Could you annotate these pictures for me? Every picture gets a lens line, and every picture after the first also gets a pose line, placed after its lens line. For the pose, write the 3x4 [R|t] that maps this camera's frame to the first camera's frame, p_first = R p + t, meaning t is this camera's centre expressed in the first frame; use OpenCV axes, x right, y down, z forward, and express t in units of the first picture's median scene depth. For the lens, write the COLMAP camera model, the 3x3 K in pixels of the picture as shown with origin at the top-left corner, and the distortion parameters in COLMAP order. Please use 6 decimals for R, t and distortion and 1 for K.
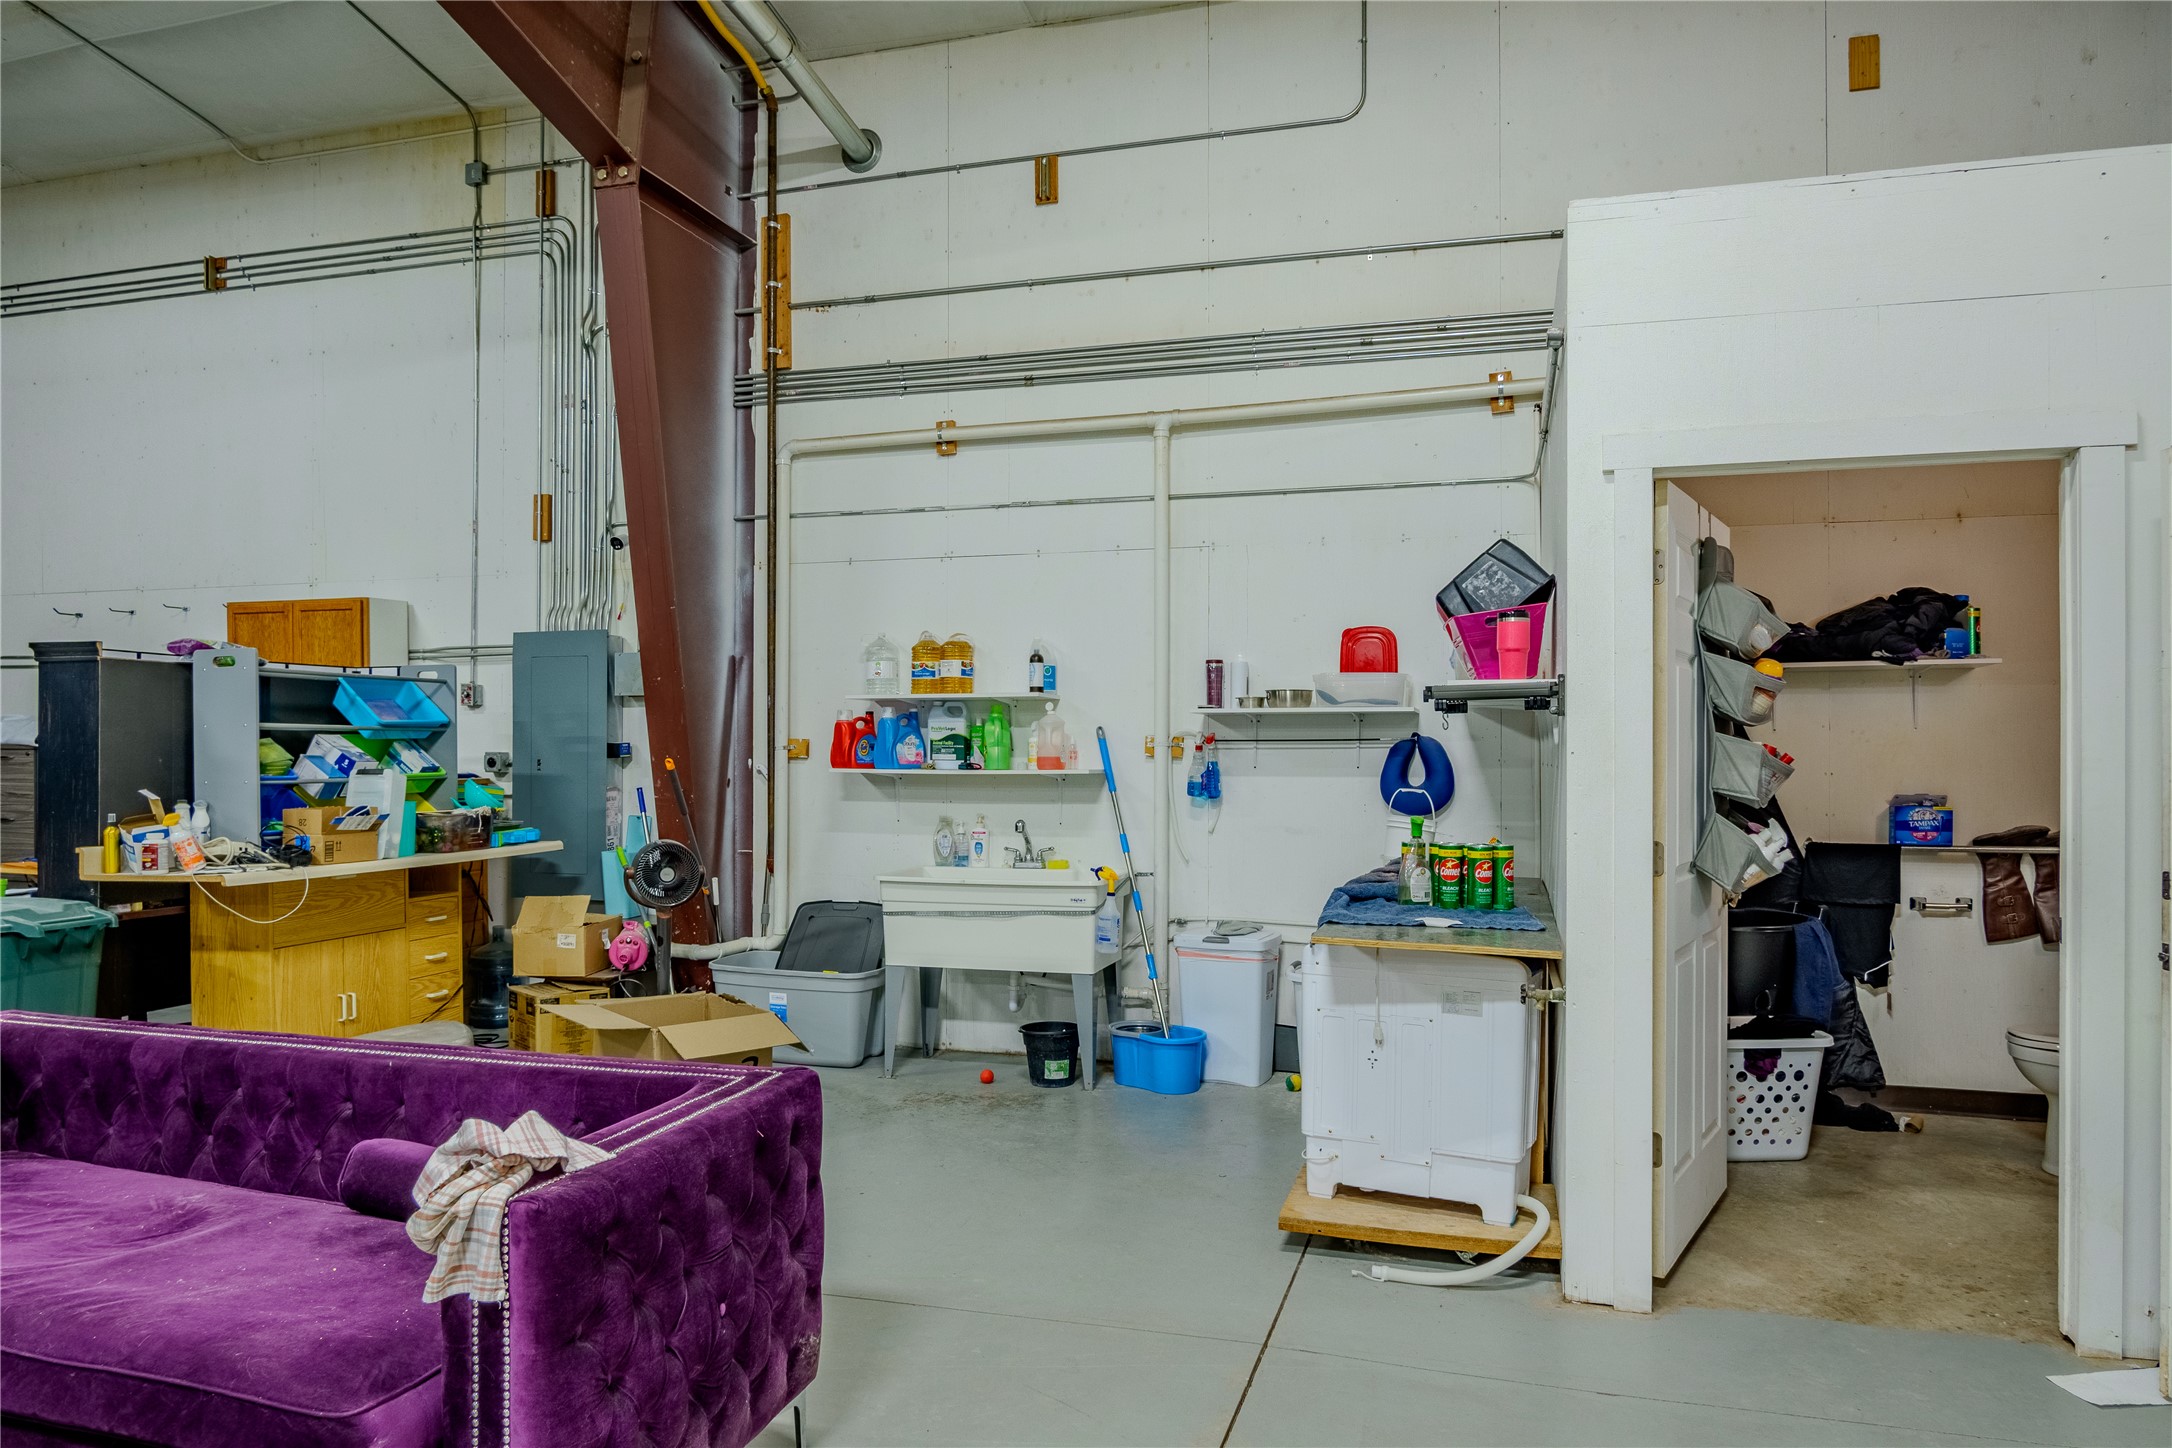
lens RADIAL K [[1428.7, 0, 1084.6], [0, 1428.7, 734.8], [0, 0, 1]] dist [-0.003527, 0.002844]
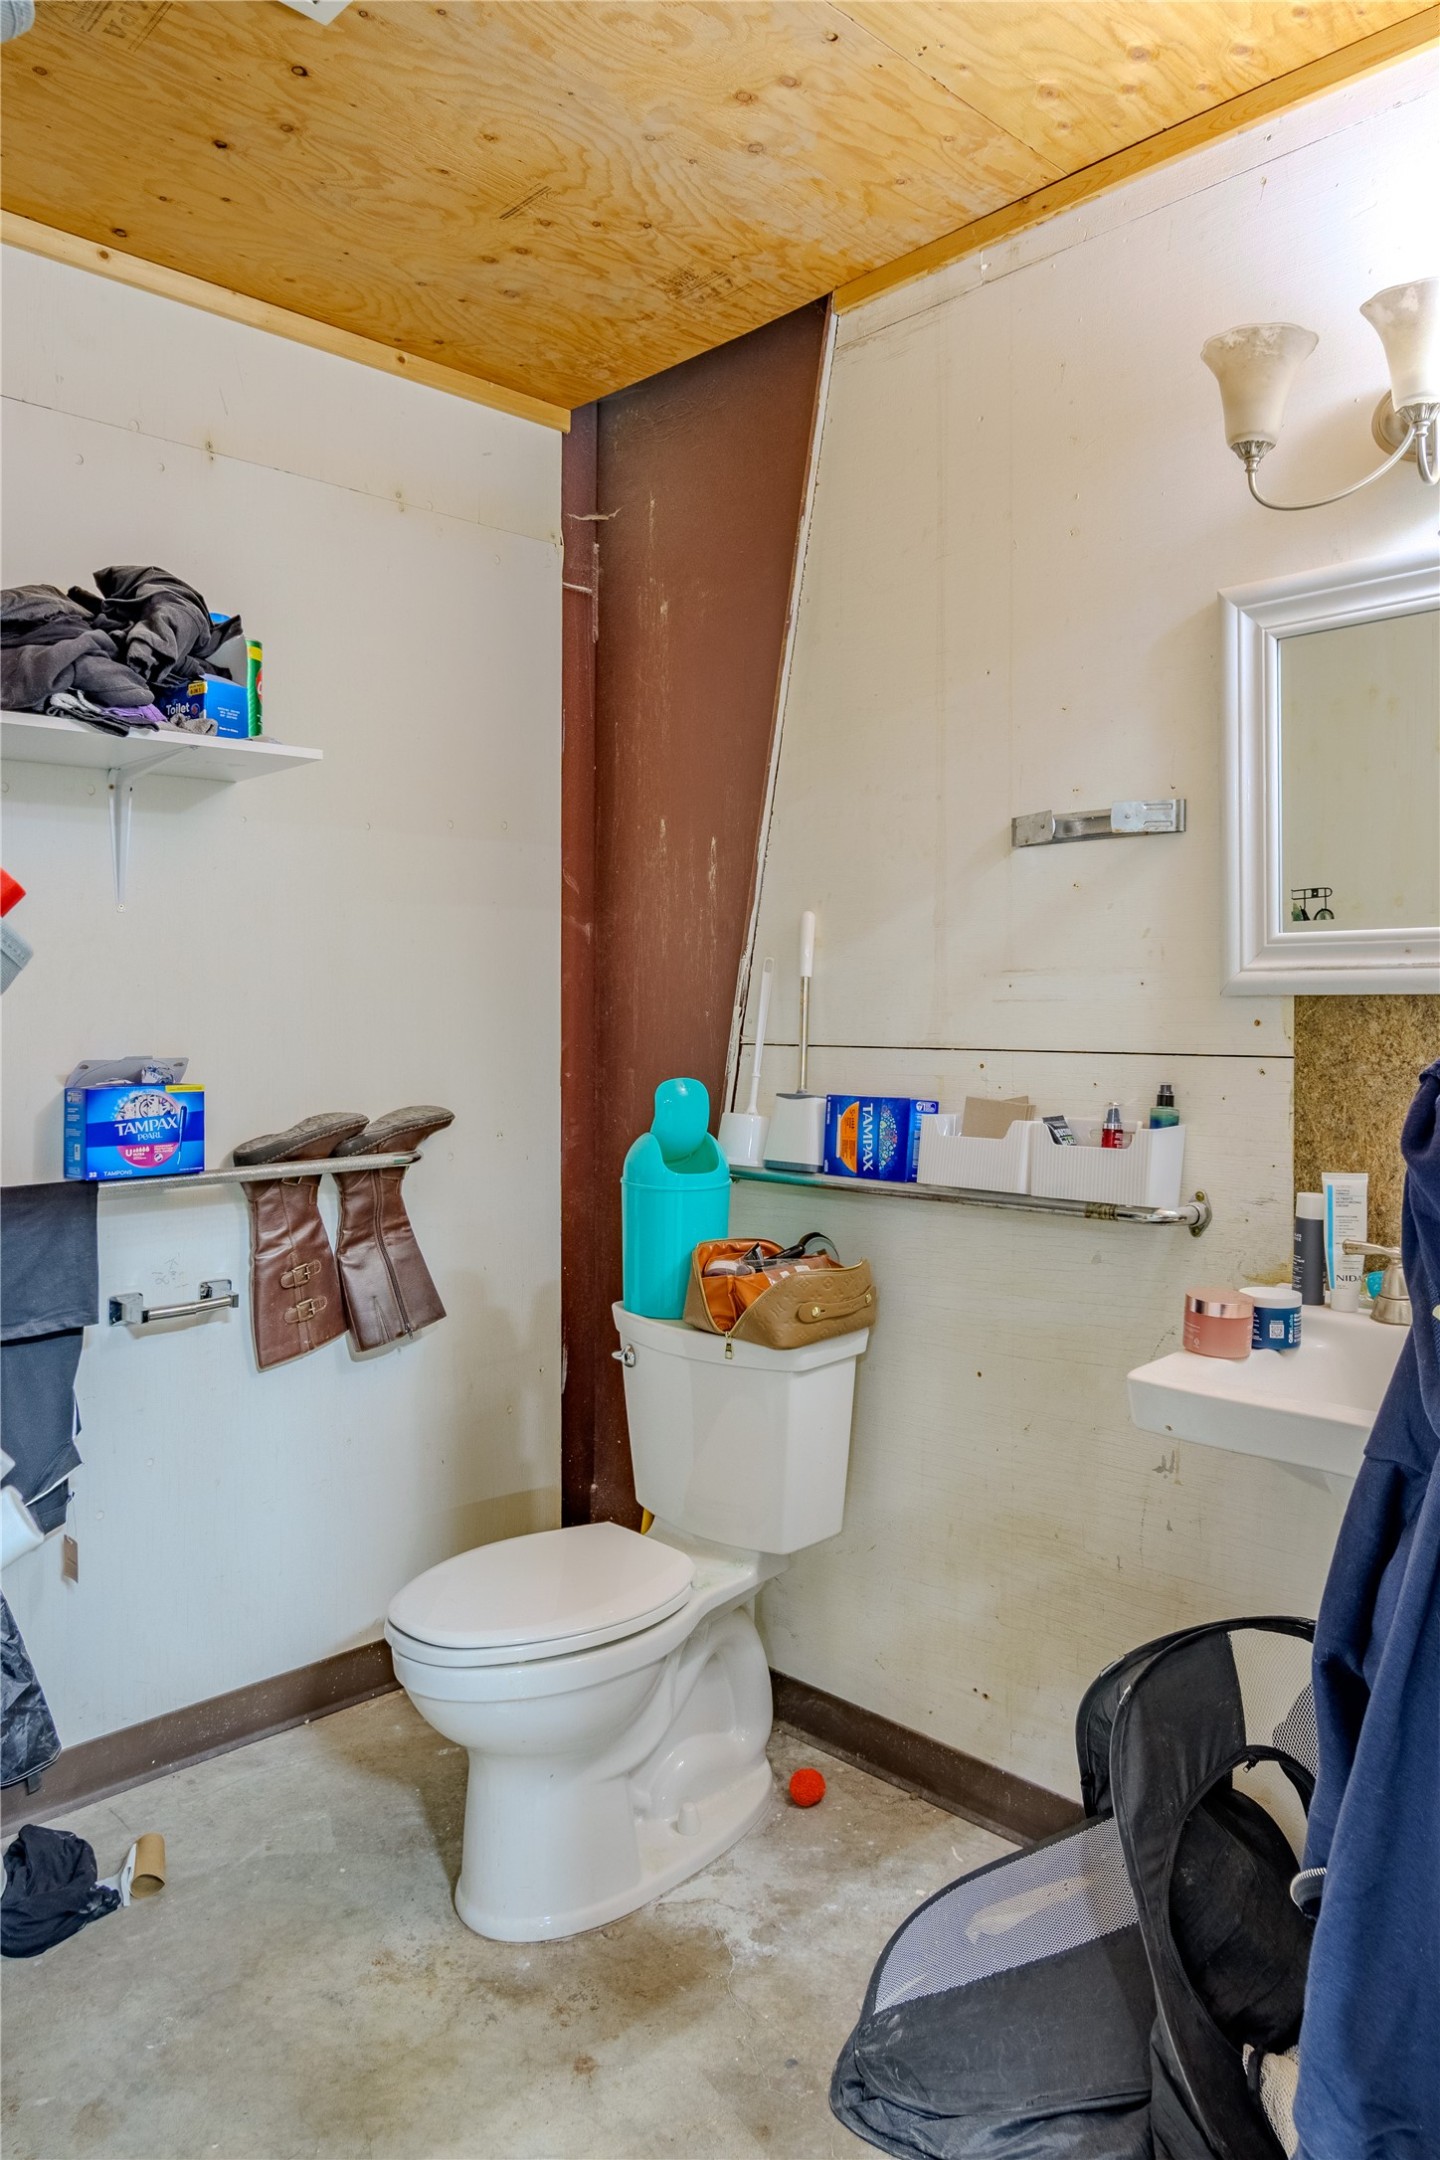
lens RADIAL K [[1420.8, 0, 710.0], [0, 1420.8, 1012.3], [0, 0, 1]] dist [-0.003527, 0.002844]
pose [[0.473075, -0.006896, 0.880995, 0.292248], [-0.000903, 0.999965, 0.008313, 0.024175], [-0.881022, -0.004728, 0.473052, 0.650980]]
